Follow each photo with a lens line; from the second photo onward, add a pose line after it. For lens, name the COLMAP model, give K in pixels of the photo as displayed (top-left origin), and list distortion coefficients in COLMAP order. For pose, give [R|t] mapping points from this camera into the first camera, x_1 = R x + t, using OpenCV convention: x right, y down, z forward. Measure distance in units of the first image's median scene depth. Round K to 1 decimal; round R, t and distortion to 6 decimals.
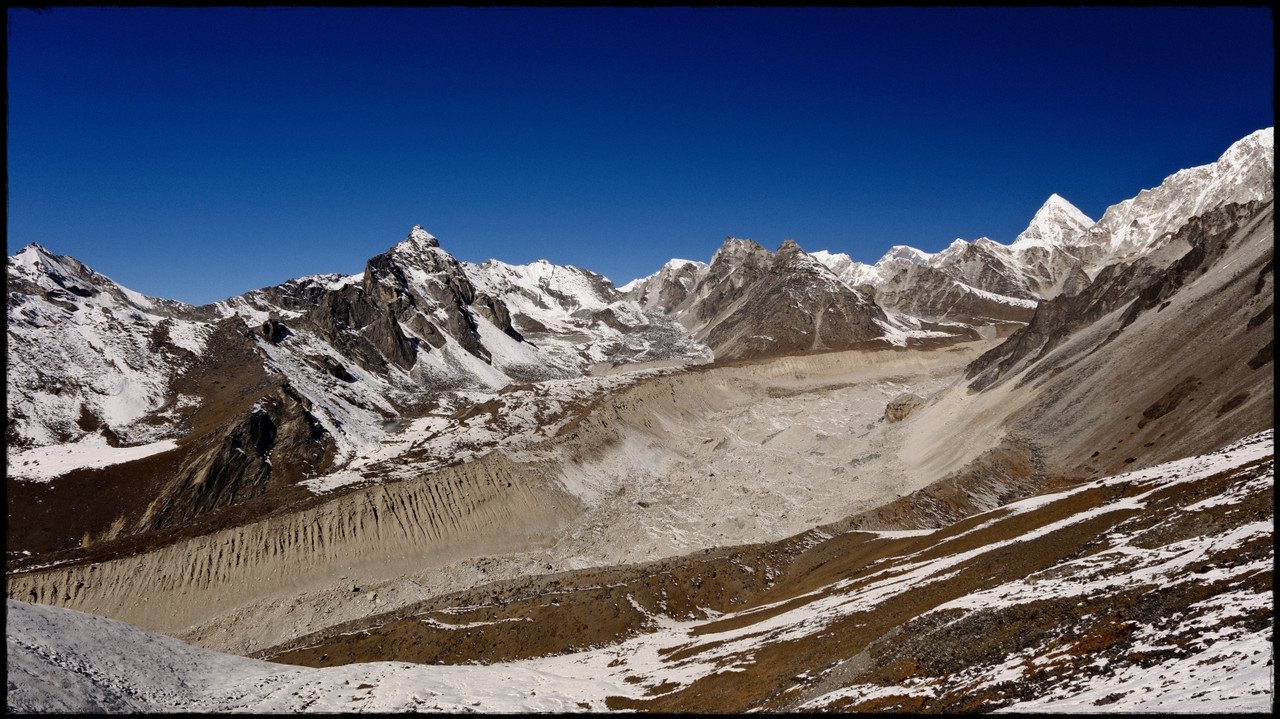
lens RADIAL K [[862.7, 0, 620.2], [0, 862.7, 356.8], [0, 0, 1]] dist [-0.024566, 0.002724]
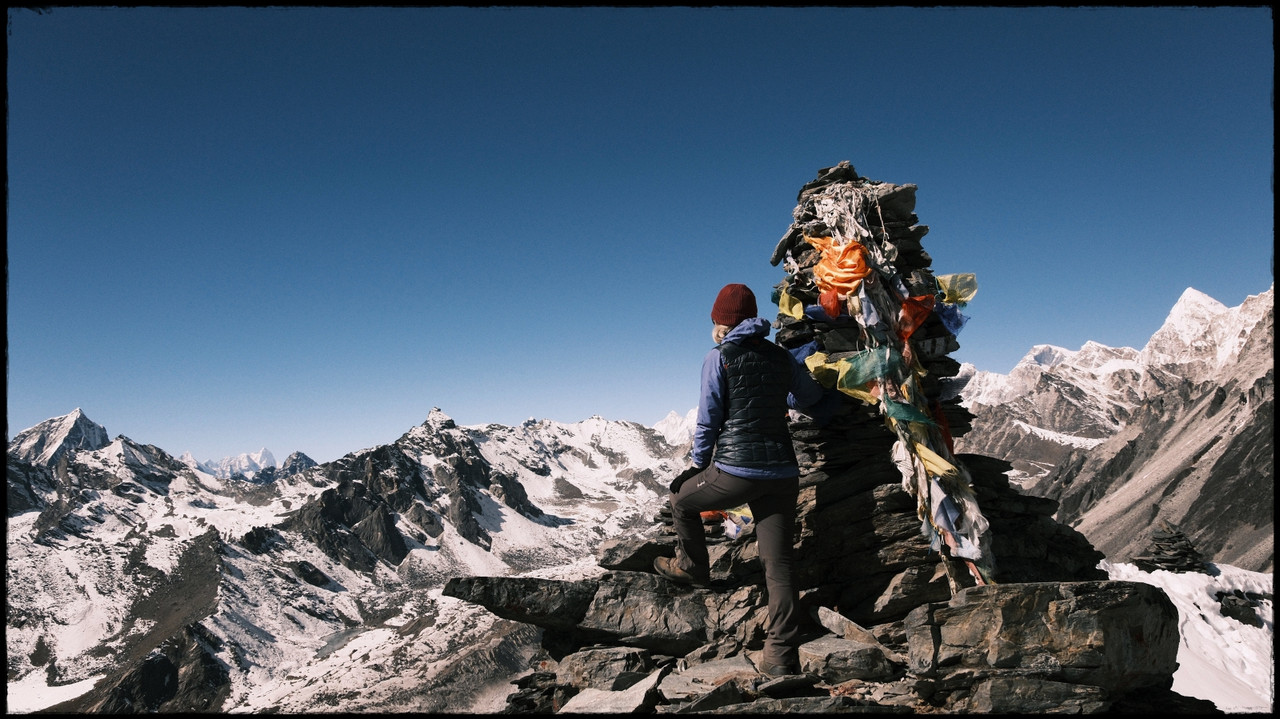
lens RADIAL K [[862.7, 0, 620.2], [0, 862.7, 356.8], [0, 0, 1]] dist [-0.024566, 0.002724]
pose [[0.984654, -0.068894, -0.160344, 0.172060], [0.046718, 0.989305, -0.138179, -0.067640], [0.168149, 0.128568, 0.977341, 0.023429]]
